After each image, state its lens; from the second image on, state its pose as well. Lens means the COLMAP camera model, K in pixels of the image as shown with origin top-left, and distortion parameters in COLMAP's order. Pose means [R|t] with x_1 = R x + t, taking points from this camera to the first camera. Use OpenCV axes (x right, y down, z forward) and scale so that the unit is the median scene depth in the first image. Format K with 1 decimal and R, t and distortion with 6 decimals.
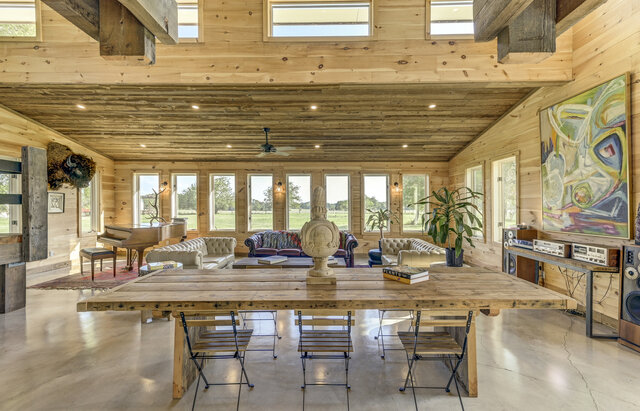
lens RADIAL K [[289.1, 0, 322.7], [0, 289.1, 207.6], [0, 0, 1]] dist [0.000667, 0.000060]
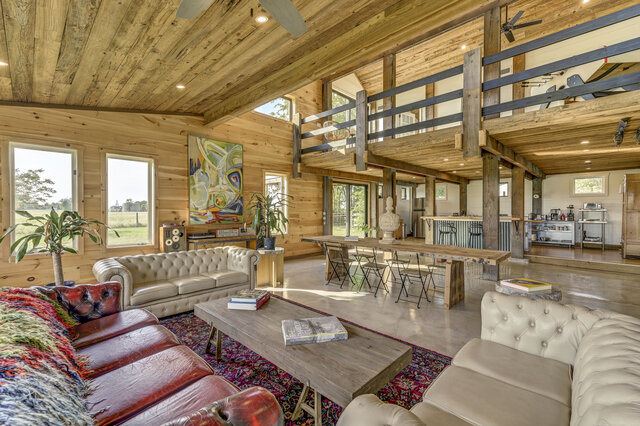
lens RADIAL K [[283.0, 0, 319.0], [0, 283.0, 211.2], [0, 0, 1]] dist [0.021224, 0.000269]
pose [[-0.728556, 0.003193, 0.684979, -0.628592], [0.006207, 0.999979, 0.001941, 0.017015], [-0.684958, 0.005666, -0.728561, 1.720321]]
